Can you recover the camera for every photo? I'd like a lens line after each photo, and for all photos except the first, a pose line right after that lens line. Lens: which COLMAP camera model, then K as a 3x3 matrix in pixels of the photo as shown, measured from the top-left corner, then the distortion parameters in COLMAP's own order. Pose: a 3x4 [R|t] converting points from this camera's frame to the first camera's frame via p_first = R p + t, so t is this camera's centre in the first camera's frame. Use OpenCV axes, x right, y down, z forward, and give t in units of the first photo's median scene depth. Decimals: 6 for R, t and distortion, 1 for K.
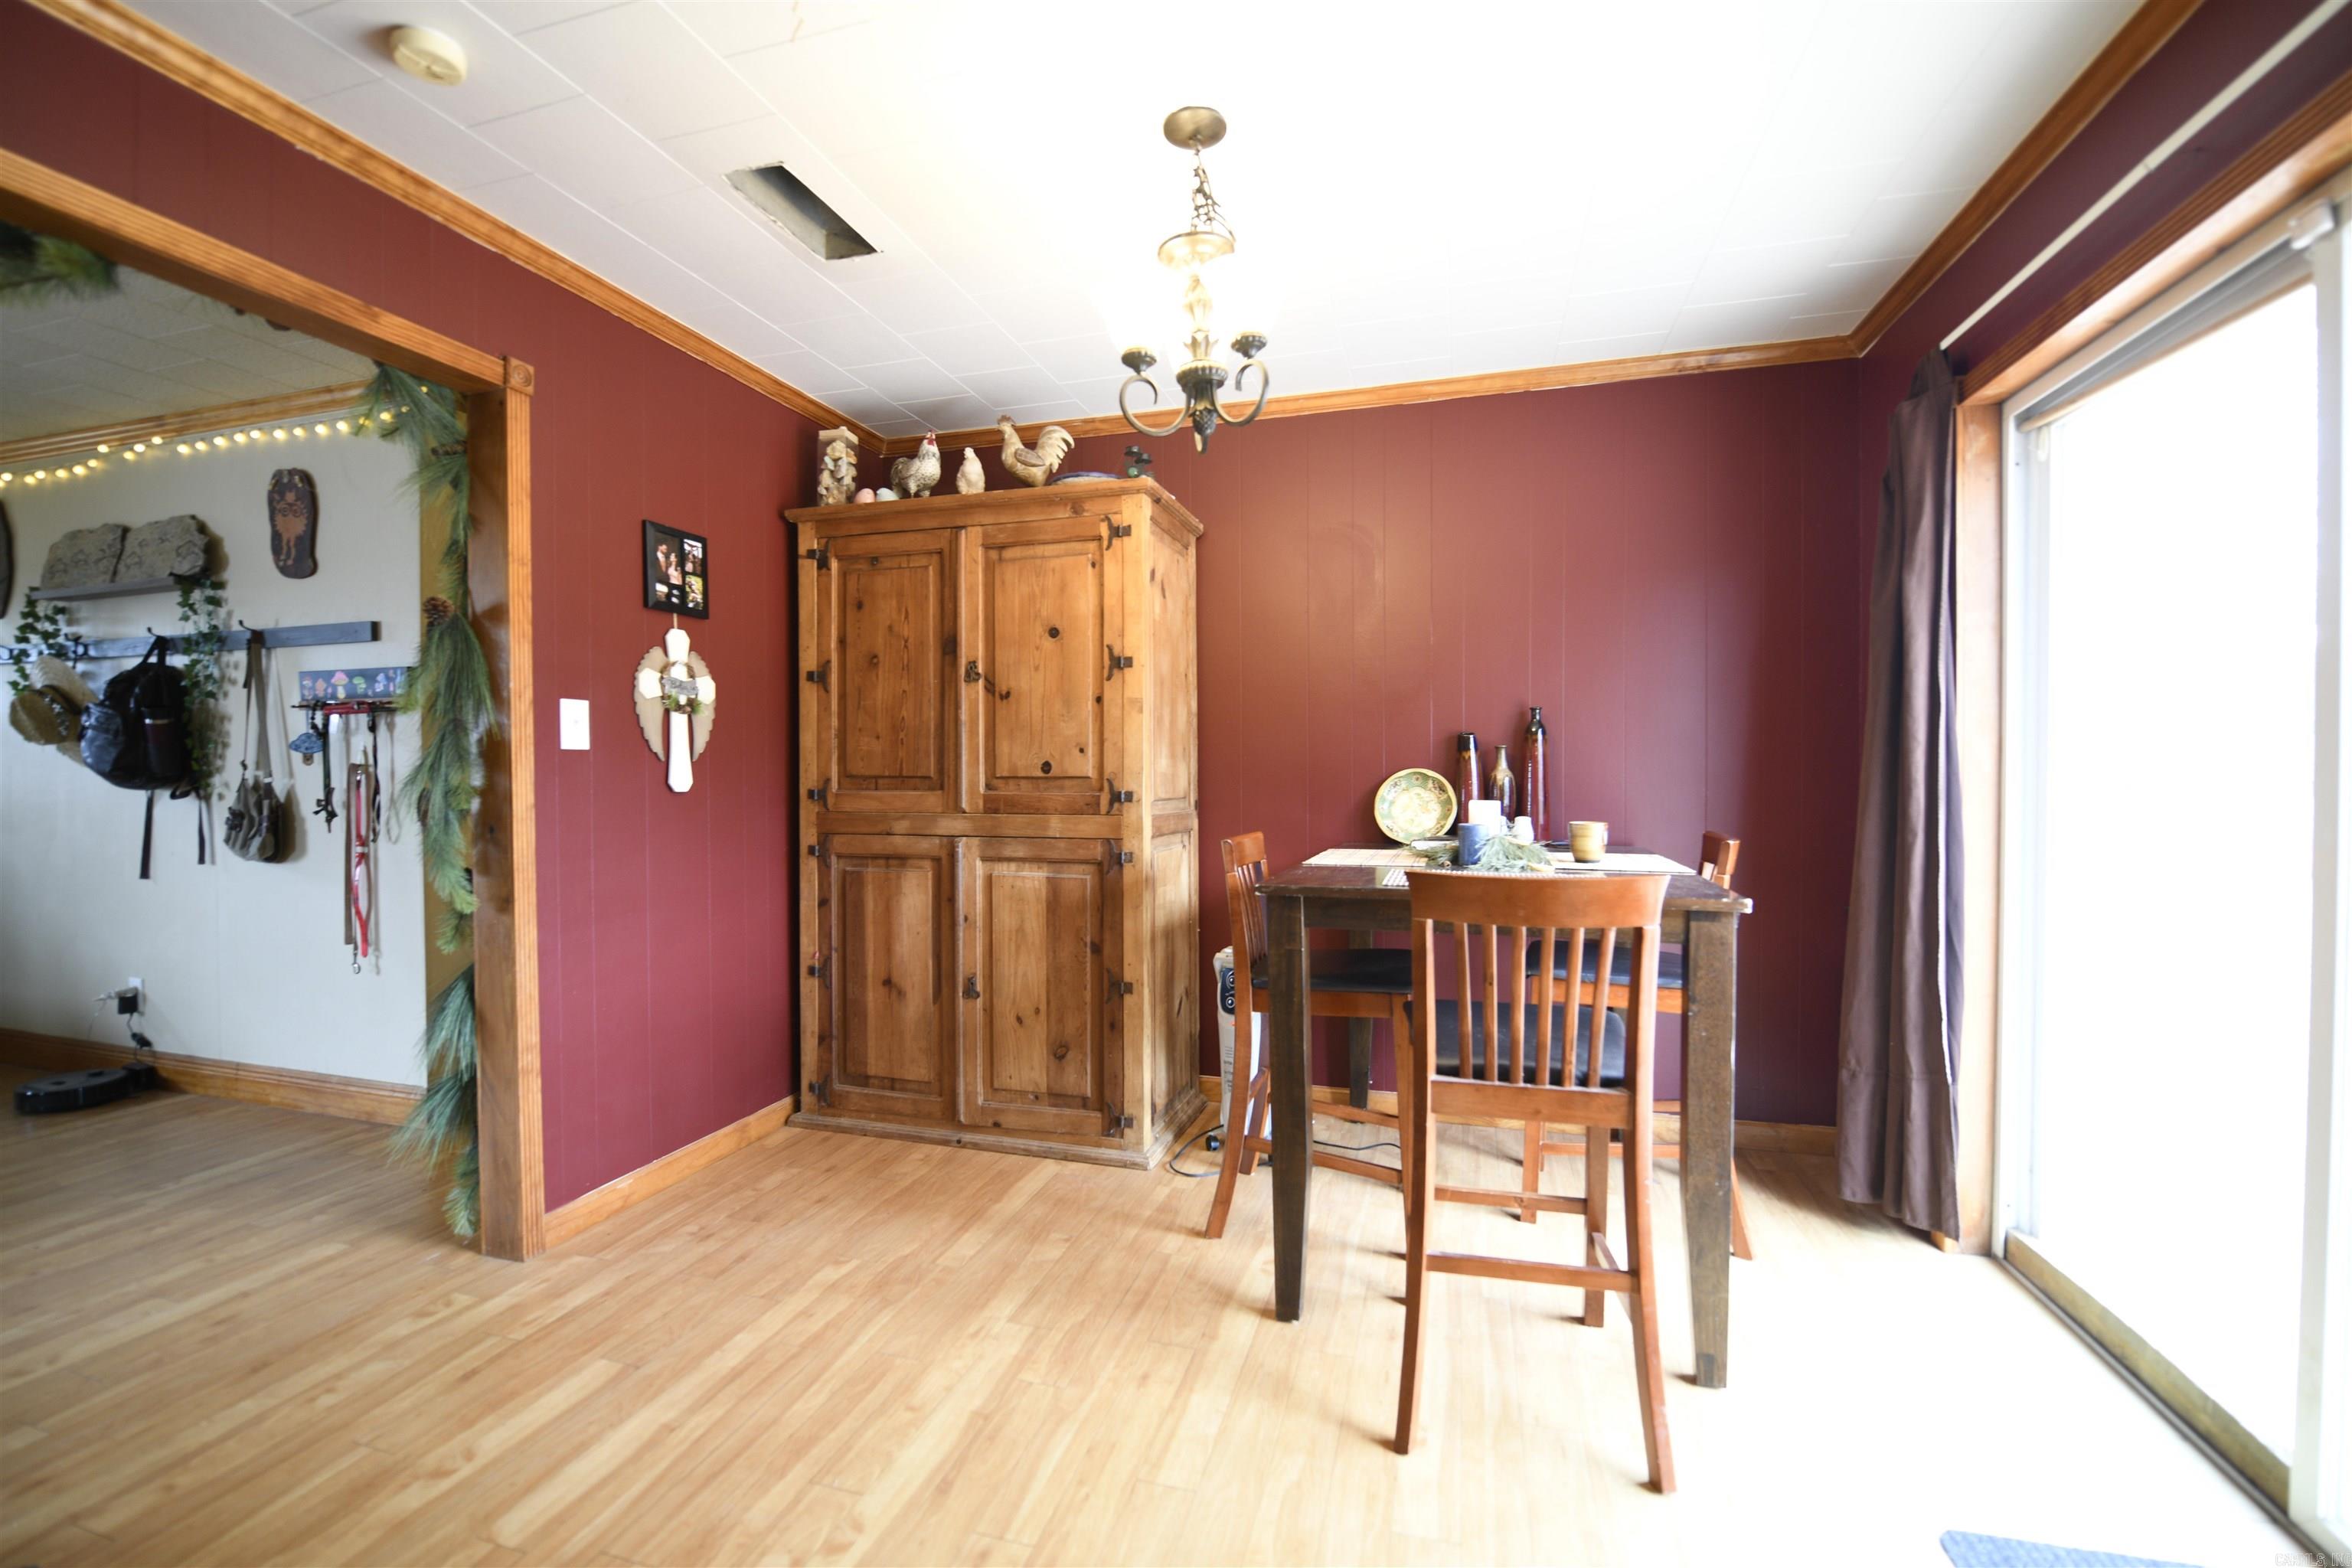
lens RADIAL K [[978.0, 0, 1173.2], [0, 978.0, 782.6], [0, 0, 1]] dist [-0.015338, -0.000826]
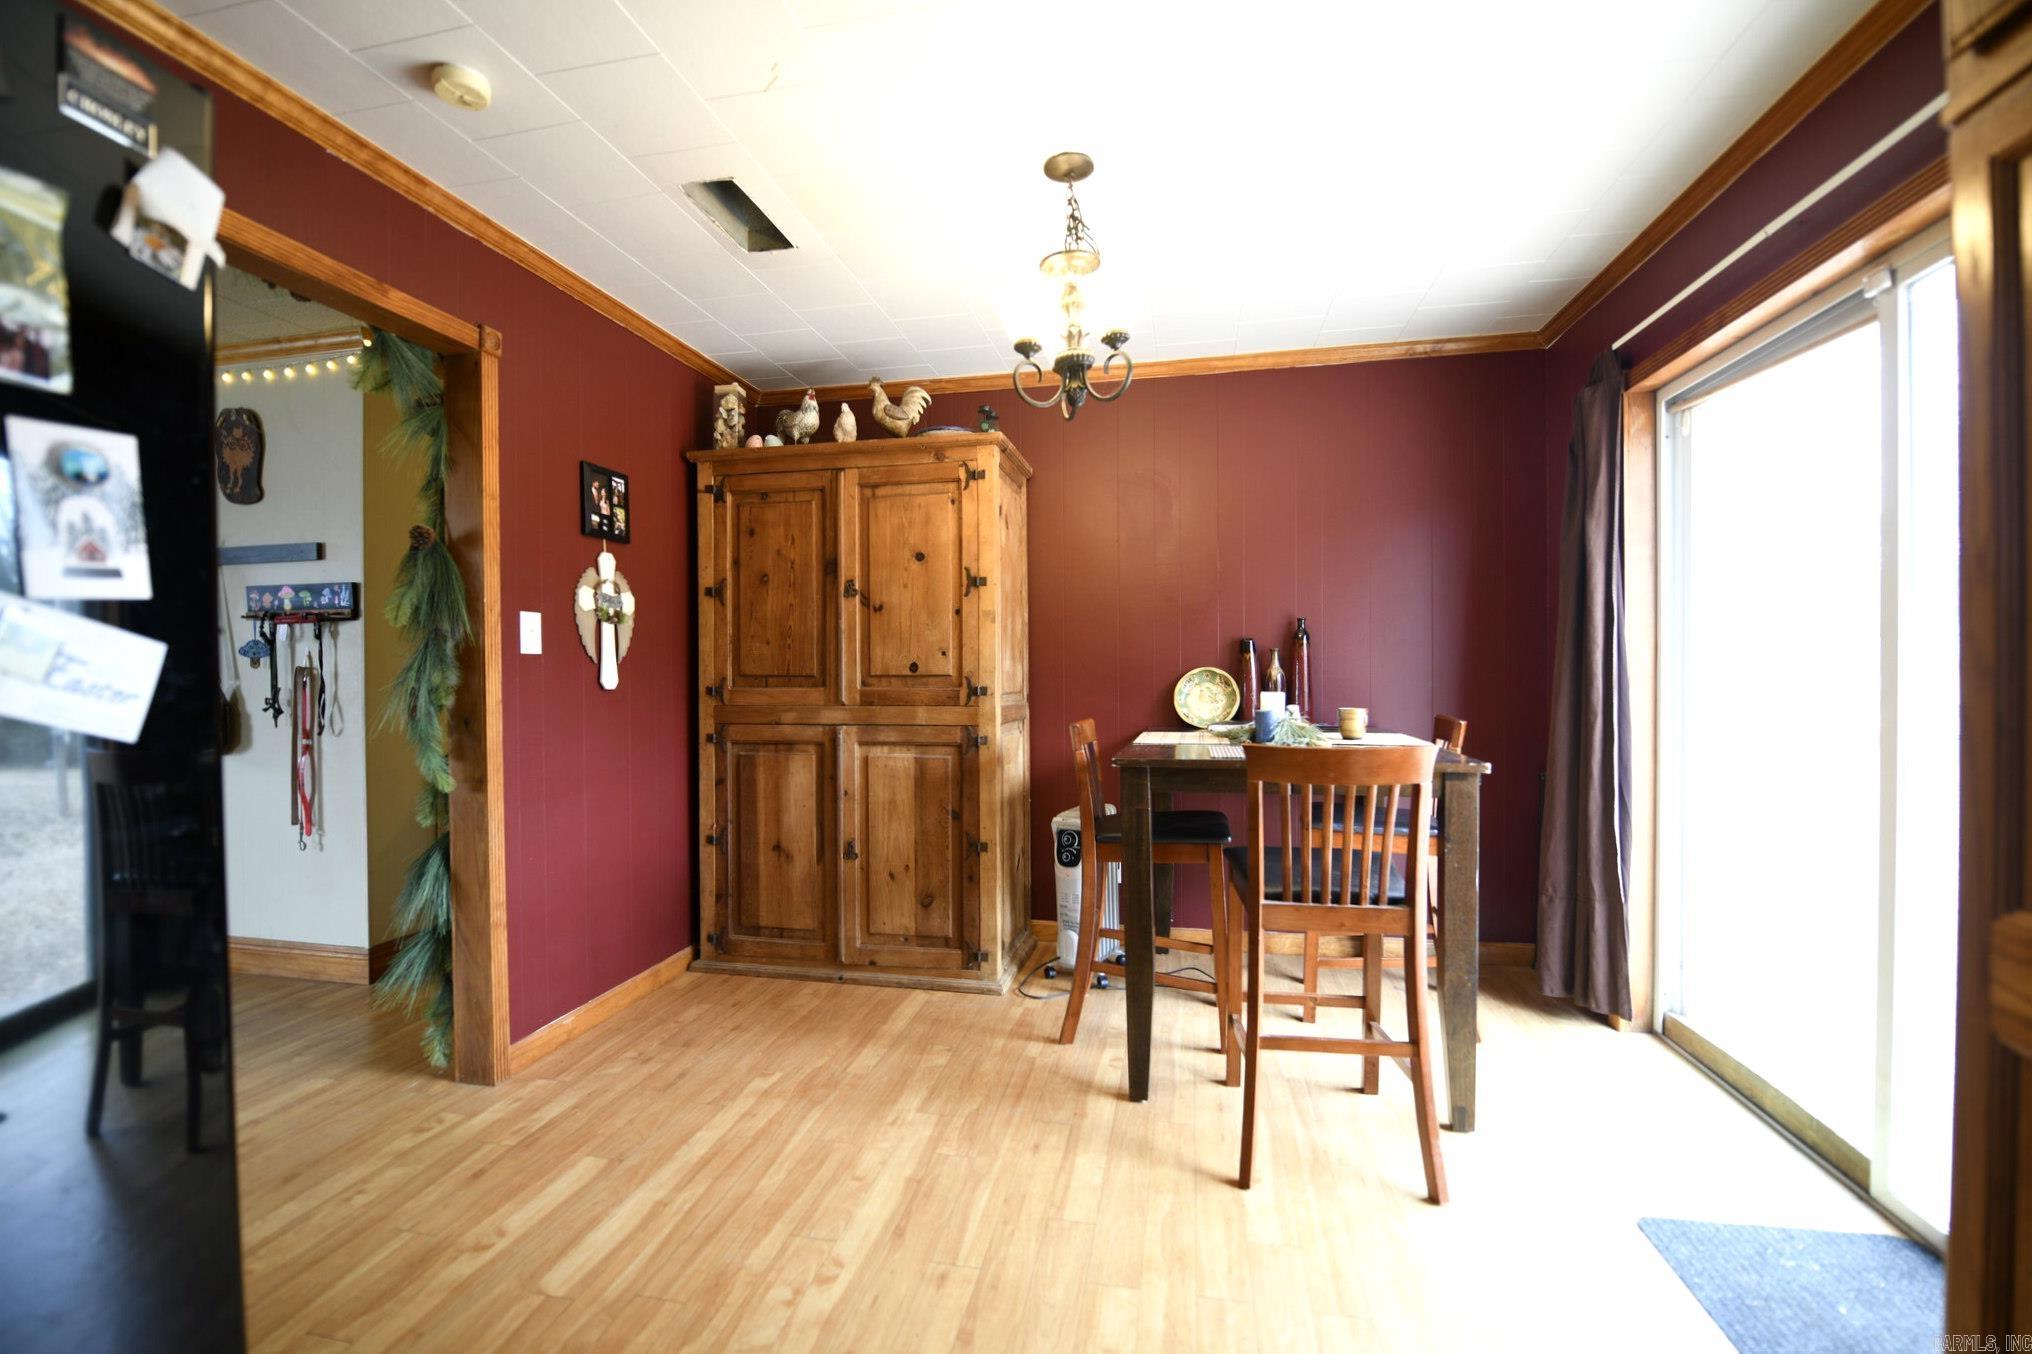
lens RADIAL K [[848.3, 0, 1016.0], [0, 848.3, 677.0], [0, 0, 1]] dist [-0.015024, -0.000427]
pose [[0.996717, -0.005401, 0.080783, -0.081867], [0.005708, 0.999977, -0.003566, 0.000742], [-0.080762, 0.004016, 0.996725, -0.058212]]
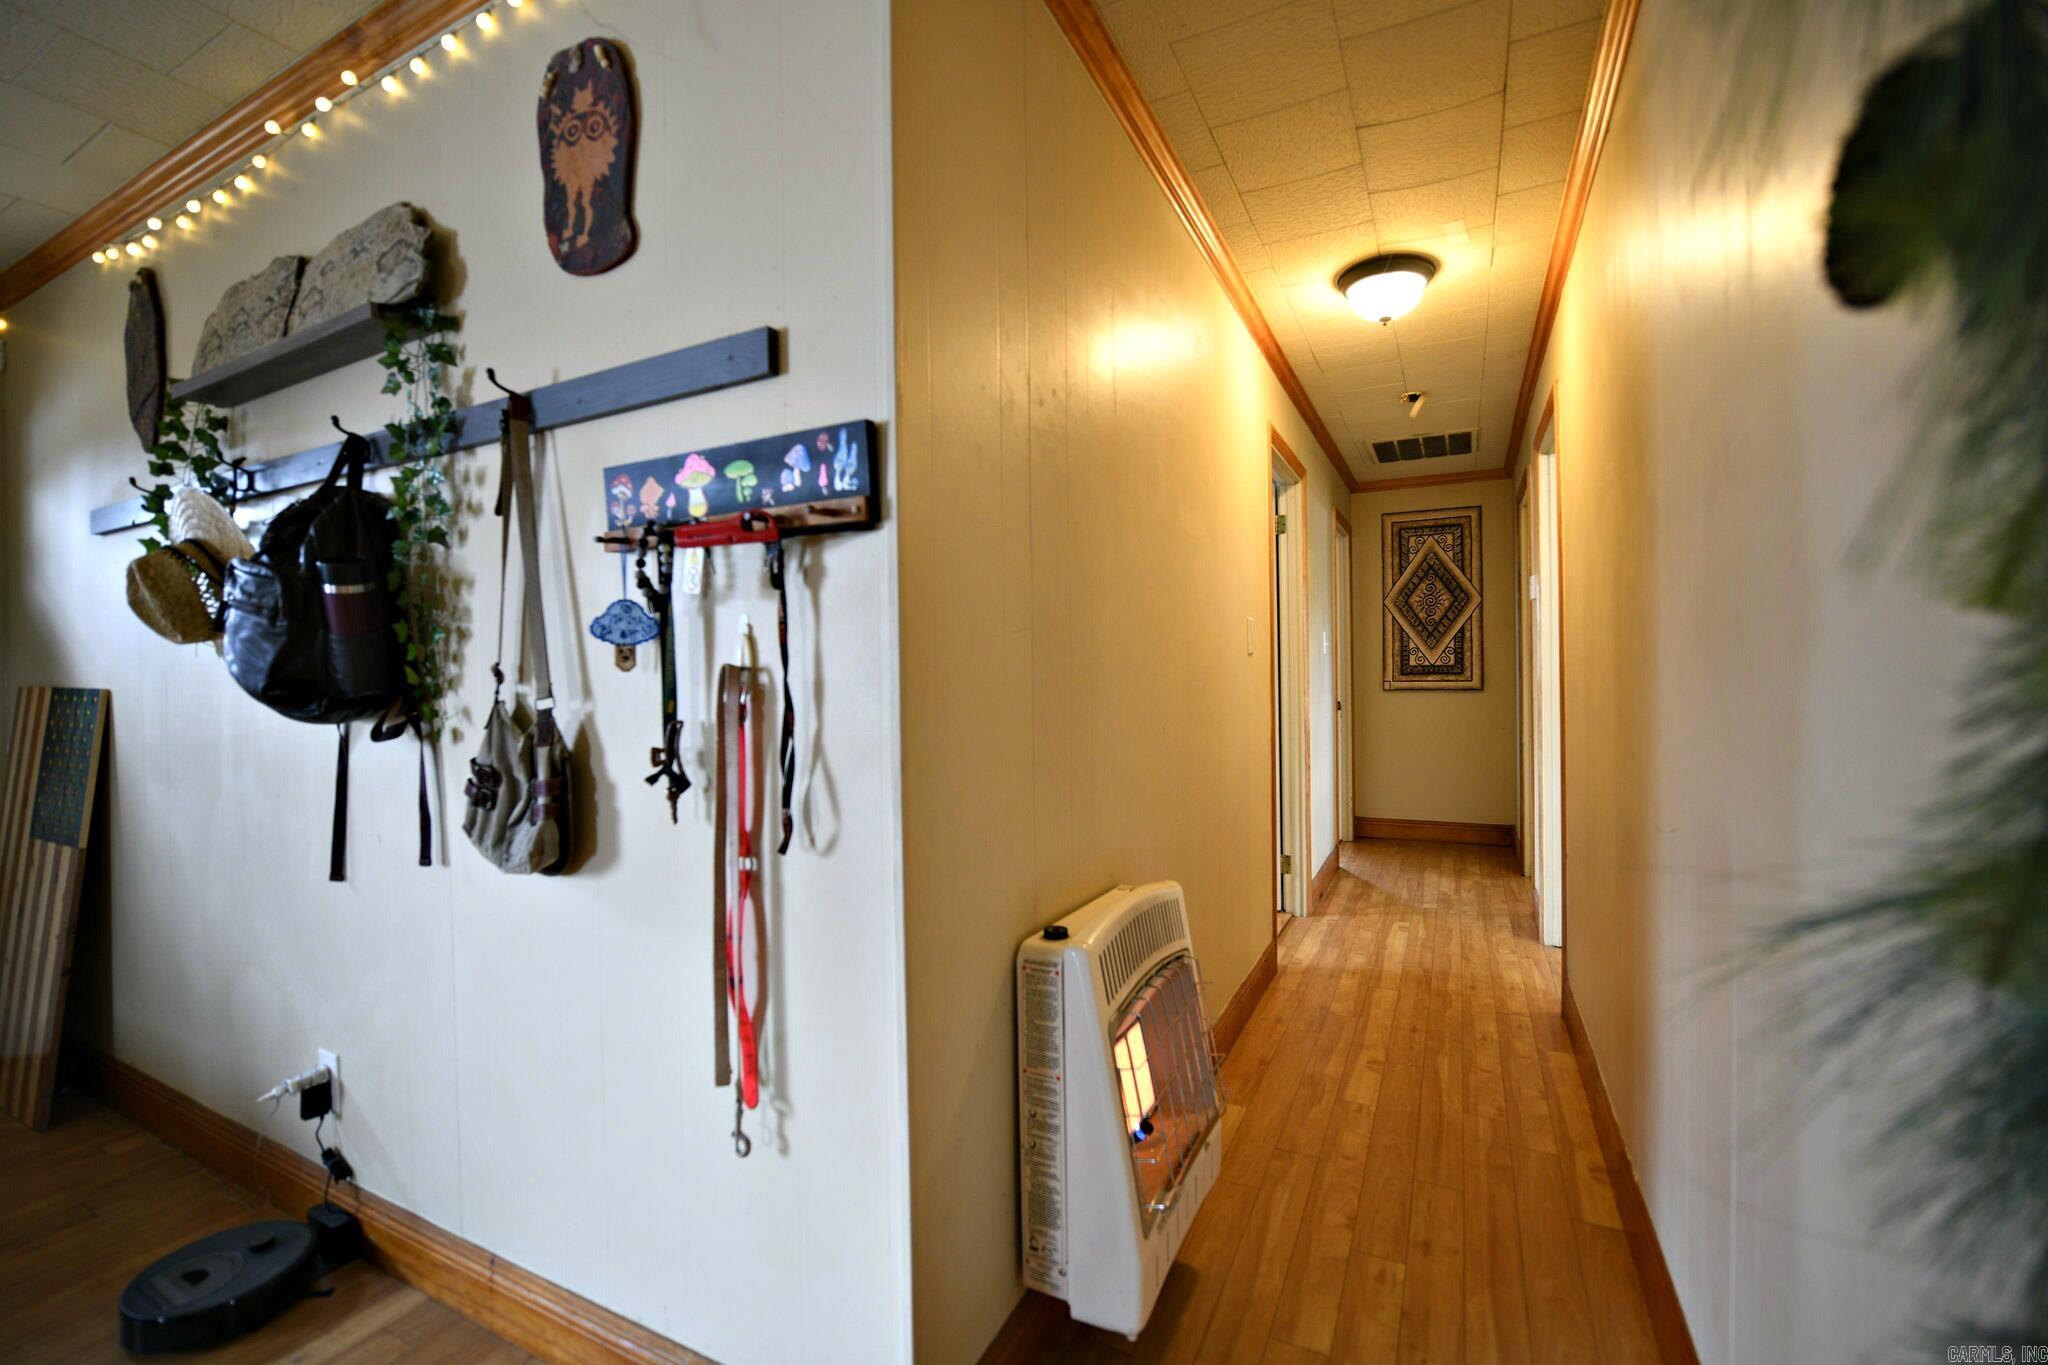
lens RADIAL K [[861.6, 0, 1021.4], [0, 861.6, 683.6], [0, 0, 1]] dist [-0.015980, -0.001253]
pose [[0.982322, -0.011937, -0.186818, -0.644142], [0.011769, 0.999929, -0.002005, -0.009324], [0.186829, -0.000229, 0.982392, 0.644276]]
